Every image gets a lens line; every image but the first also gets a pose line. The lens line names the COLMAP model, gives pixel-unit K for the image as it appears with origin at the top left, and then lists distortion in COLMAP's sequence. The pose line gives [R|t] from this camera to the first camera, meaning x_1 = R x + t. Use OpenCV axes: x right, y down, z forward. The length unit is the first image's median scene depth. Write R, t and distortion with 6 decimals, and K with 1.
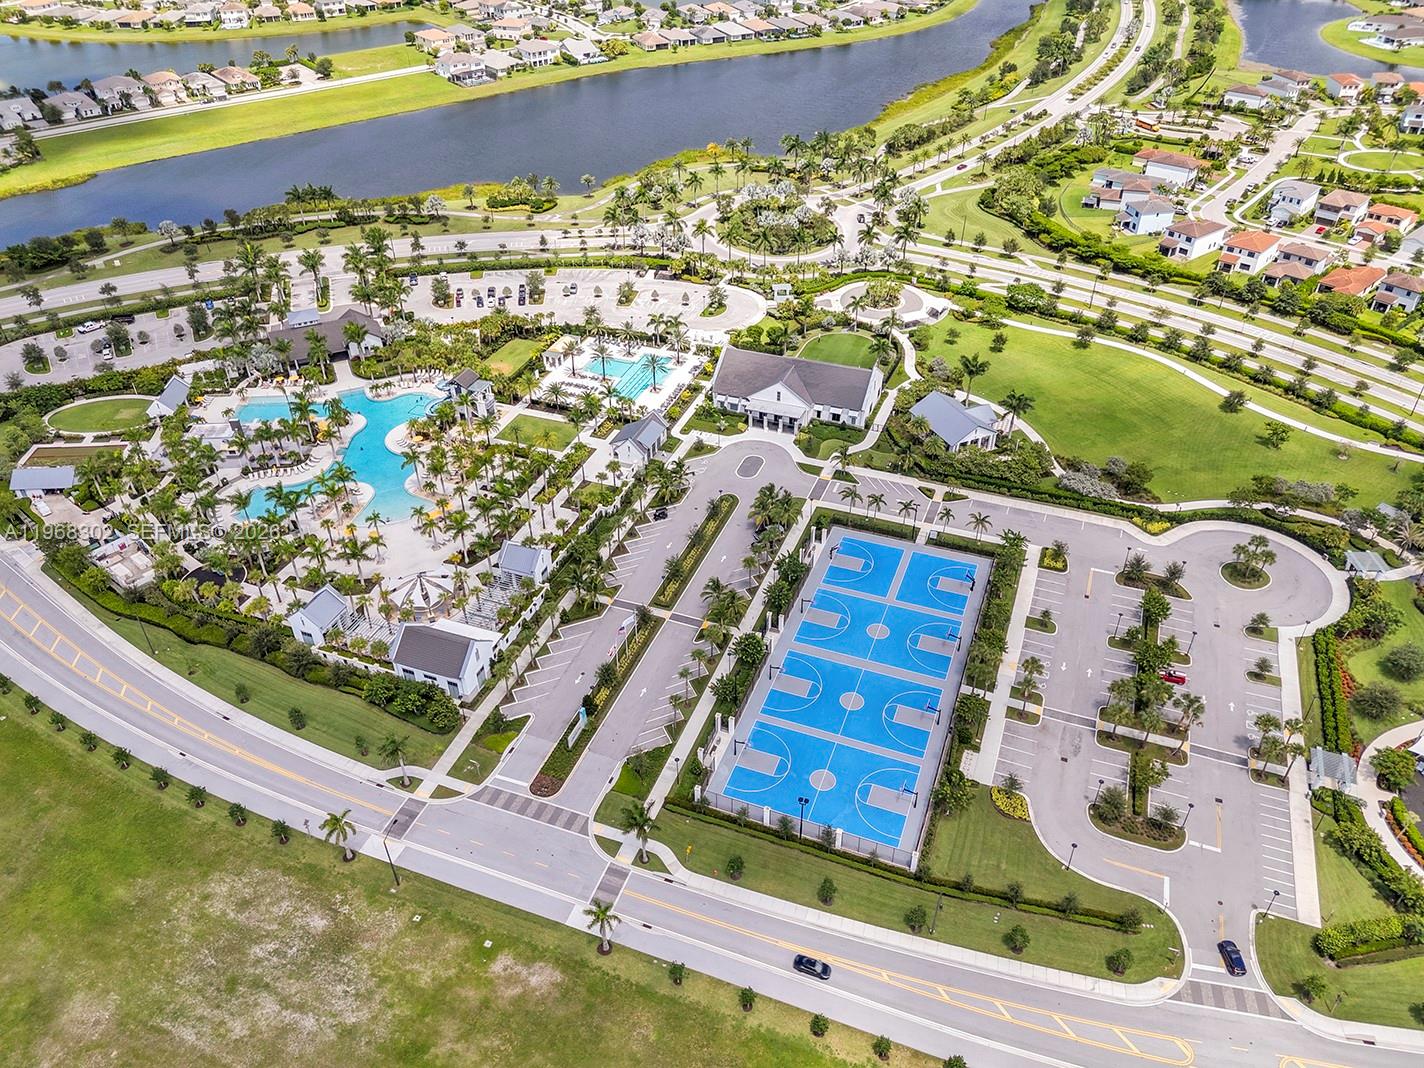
lens RADIAL K [[1048.5, 0, 712.0], [0, 1048.5, 534.0], [0, 0, 1]] dist [0.057296, -0.045253]
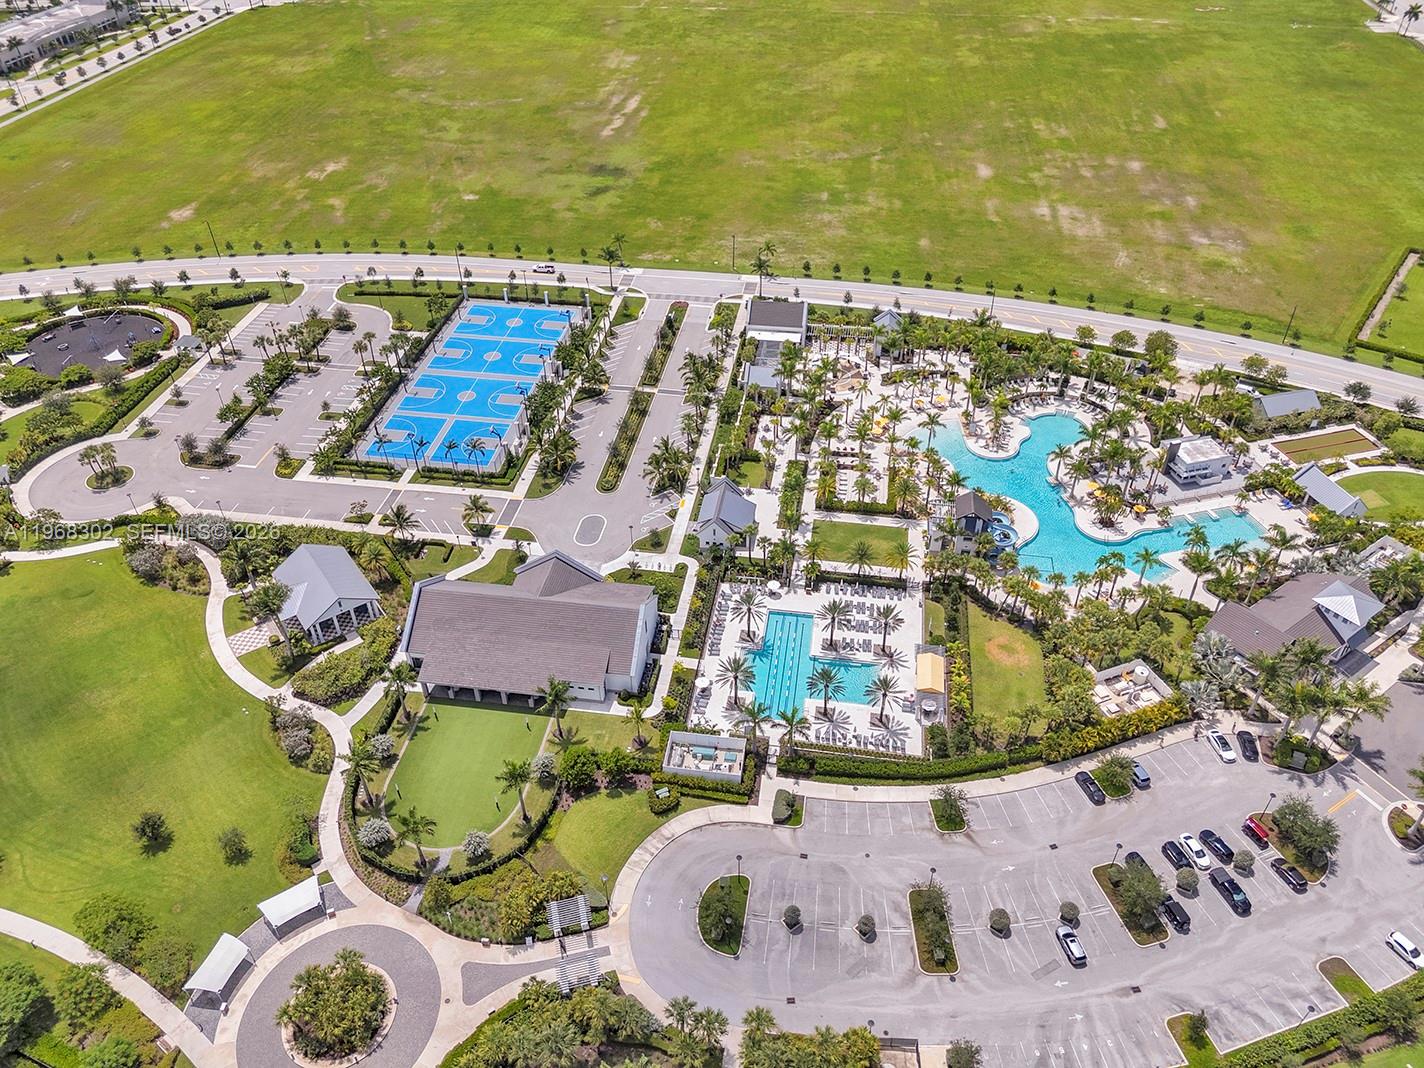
lens RADIAL K [[1048.5, 0, 712.0], [0, 1048.5, 534.0], [0, 0, 1]] dist [0.057296, -0.045253]
pose [[-0.978105, 0.146977, -0.147337, 0.053855], [-0.105757, 0.258709, 0.960149, -0.734592], [0.179237, 0.954708, -0.237500, 1.001150]]
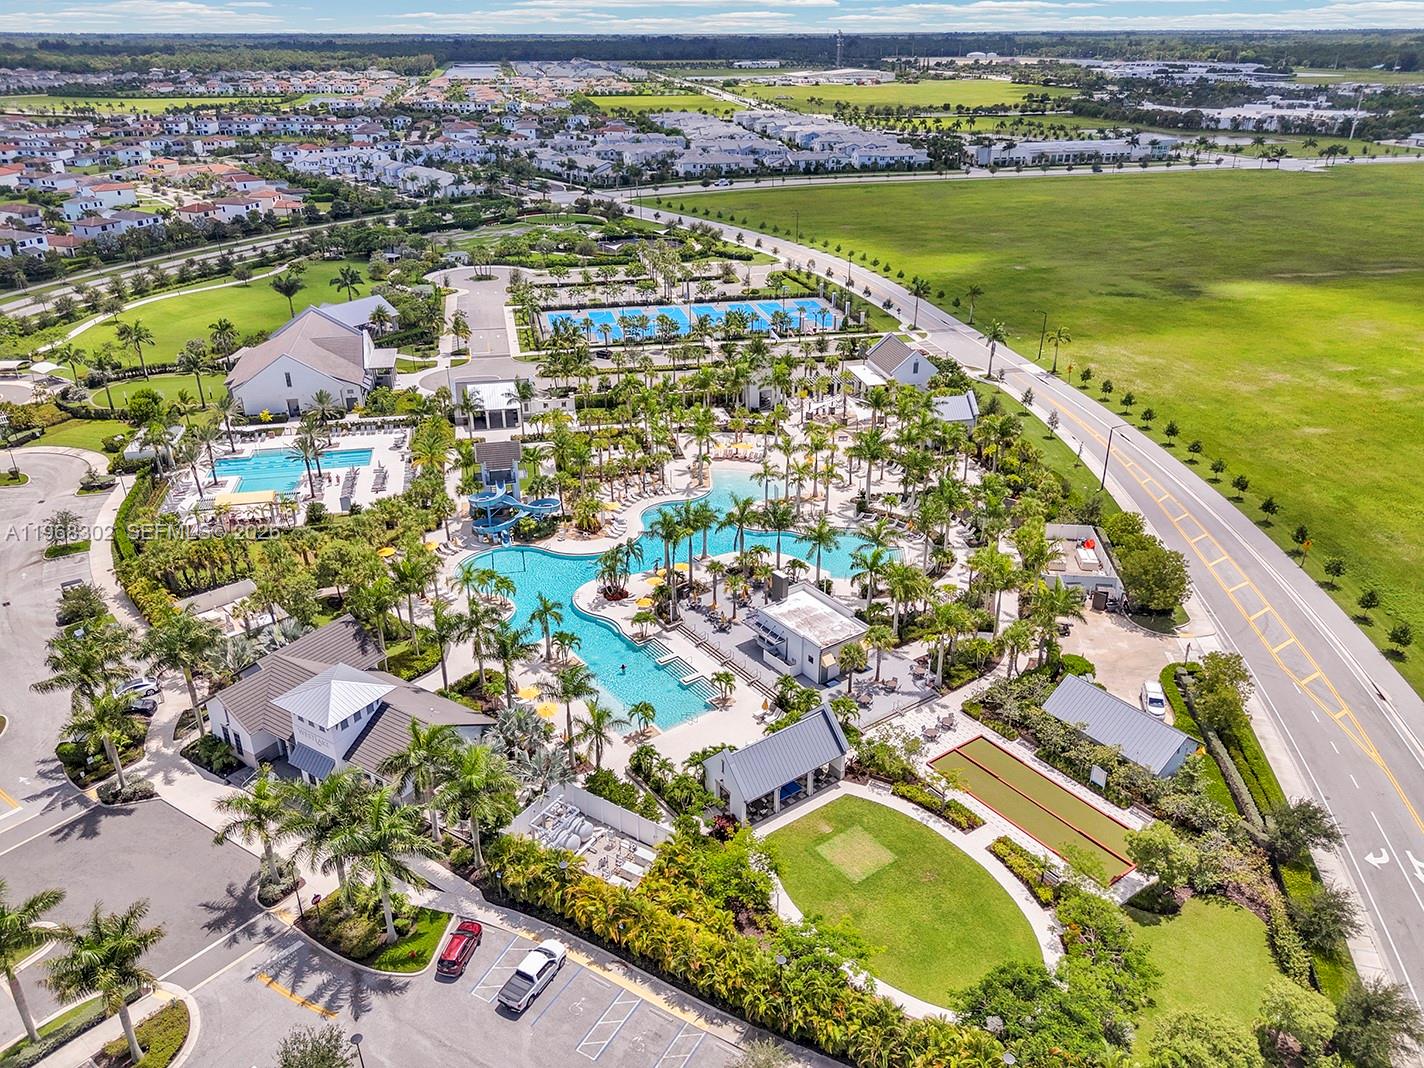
lens RADIAL K [[1048.5, 0, 712.0], [0, 1048.5, 534.0], [0, 0, 1]] dist [0.057296, -0.045253]
pose [[-0.544479, -0.351684, 0.761486, -0.669937], [0.509497, 0.582505, 0.633325, -0.377633], [-0.666300, 0.732807, -0.137980, 0.889995]]
